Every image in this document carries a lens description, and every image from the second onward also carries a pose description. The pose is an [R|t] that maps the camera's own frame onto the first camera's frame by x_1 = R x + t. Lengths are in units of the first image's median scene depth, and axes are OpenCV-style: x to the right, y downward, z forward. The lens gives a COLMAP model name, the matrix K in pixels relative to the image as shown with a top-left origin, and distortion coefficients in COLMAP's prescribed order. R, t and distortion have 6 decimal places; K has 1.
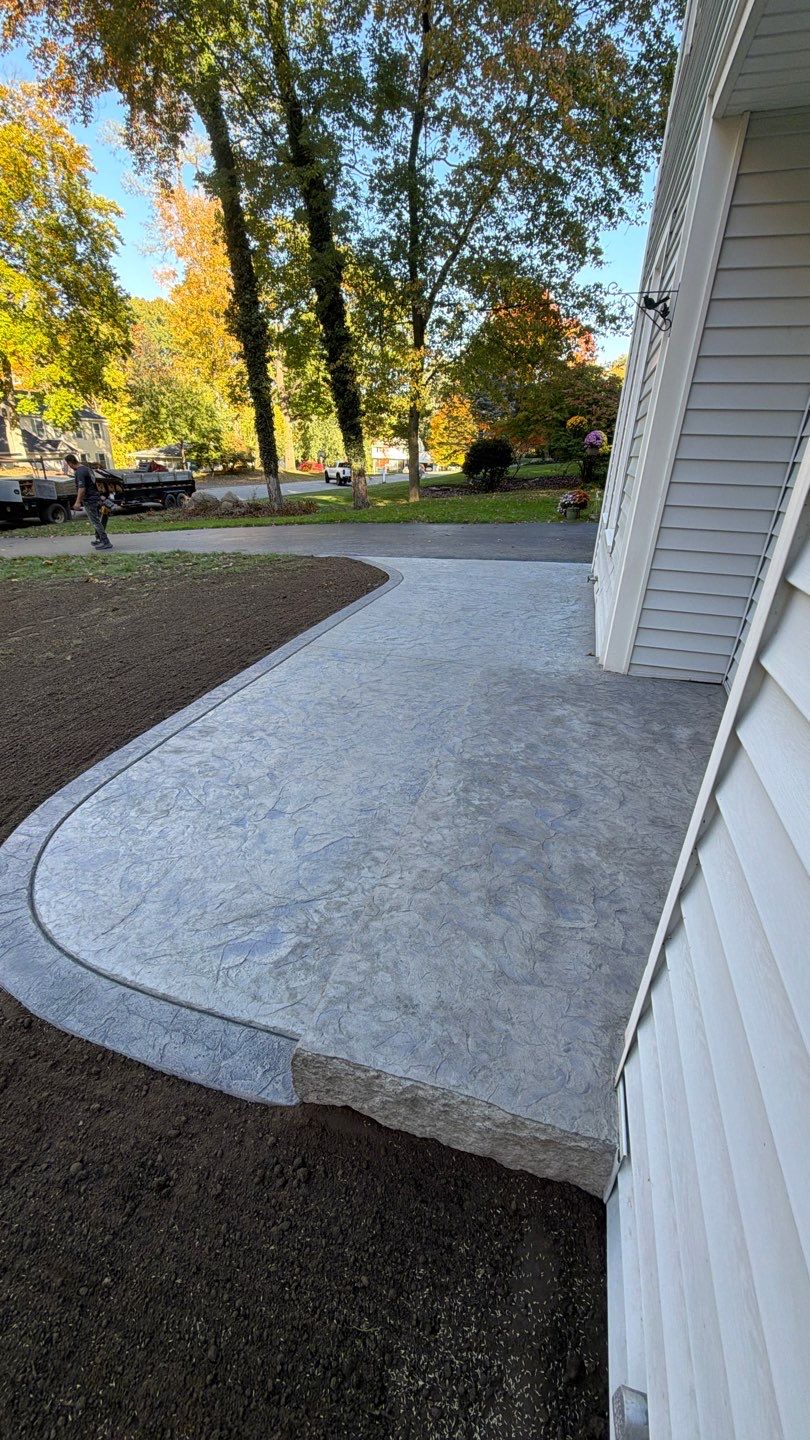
lens RADIAL K [[567.6, 0, 405.4], [0, 567.6, 722.2], [0, 0, 1]] dist [-0.002791, 0.000283]
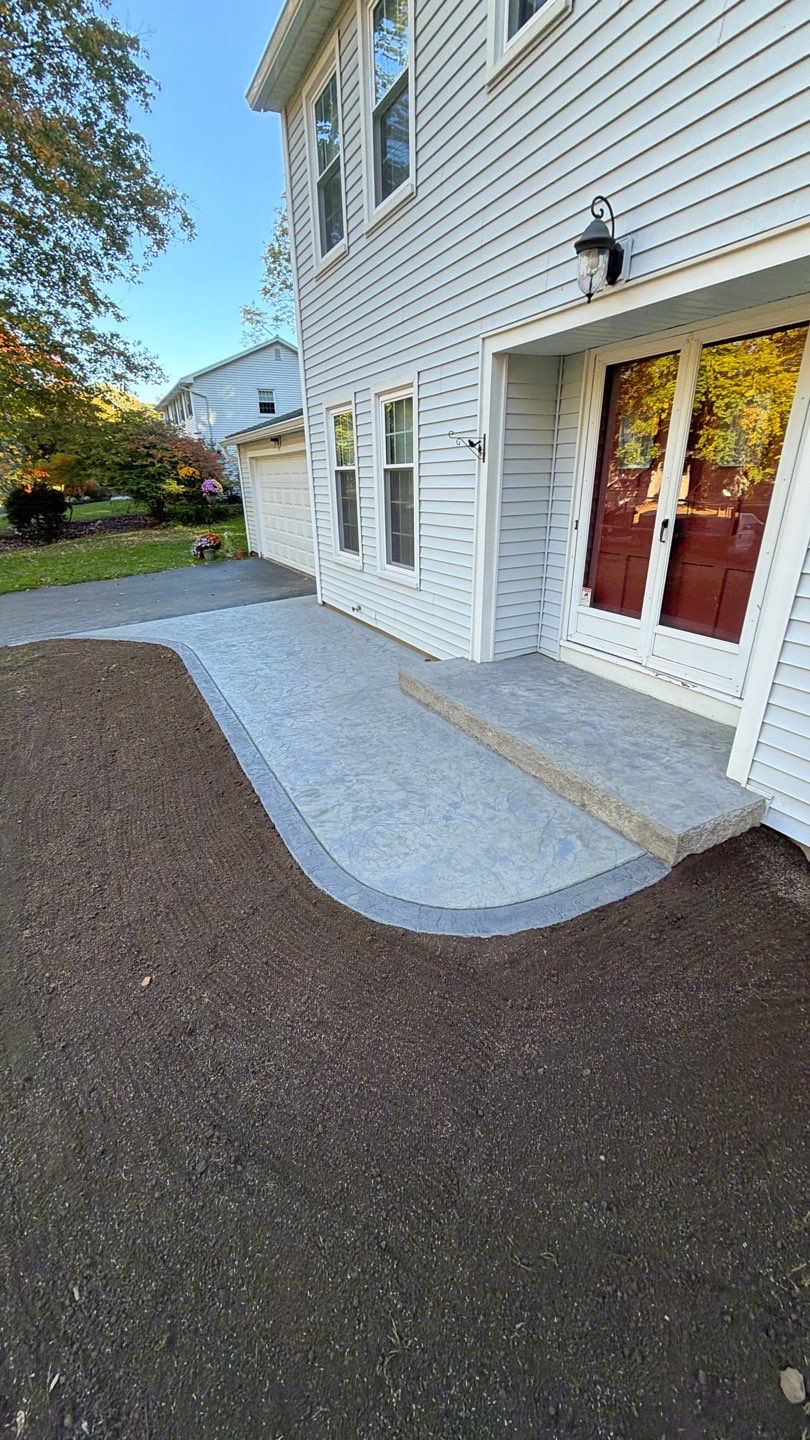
lens RADIAL K [[567.6, 0, 406.3], [0, 567.6, 720.3], [0, 0, 1]] dist [-0.002791, 0.000283]
pose [[0.717608, -0.313494, 0.621901, -0.285744], [0.339634, 0.937108, 0.080485, -0.049237], [-0.608019, 0.153462, 0.778949, -0.017813]]
